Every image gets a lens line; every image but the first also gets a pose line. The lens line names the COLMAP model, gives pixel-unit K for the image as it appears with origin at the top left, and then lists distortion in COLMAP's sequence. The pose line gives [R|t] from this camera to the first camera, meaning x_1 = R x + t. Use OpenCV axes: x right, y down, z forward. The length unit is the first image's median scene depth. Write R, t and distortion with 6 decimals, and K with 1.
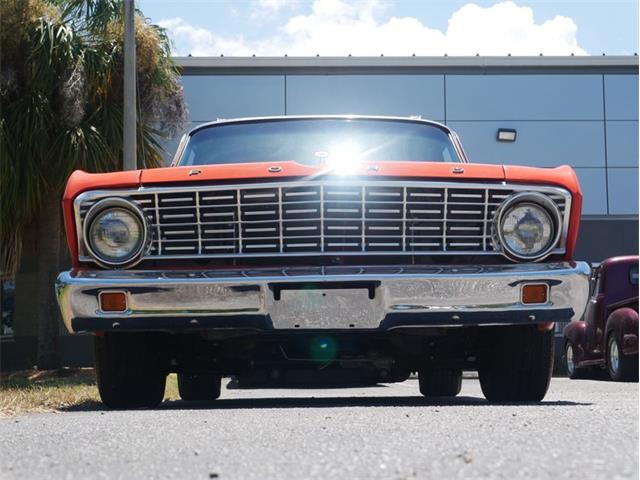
lens RADIAL K [[1023.0, 0, 321.1], [0, 1023.0, 239.1], [0, 0, 1]] dist [0.013796, -0.091994]
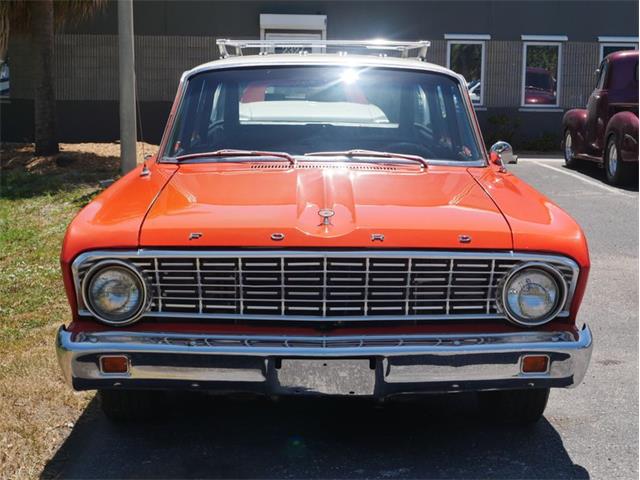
lens RADIAL K [[1026.5, 0, 321.6], [0, 1026.5, 240.0], [0, 0, 1]] dist [0.006288, 0.018499]
pose [[0.999753, 0.021782, 0.004476, -0.007283], [-0.022232, 0.974831, 0.221834, -0.278953], [0.000469, -0.221879, 0.975074, 0.046112]]
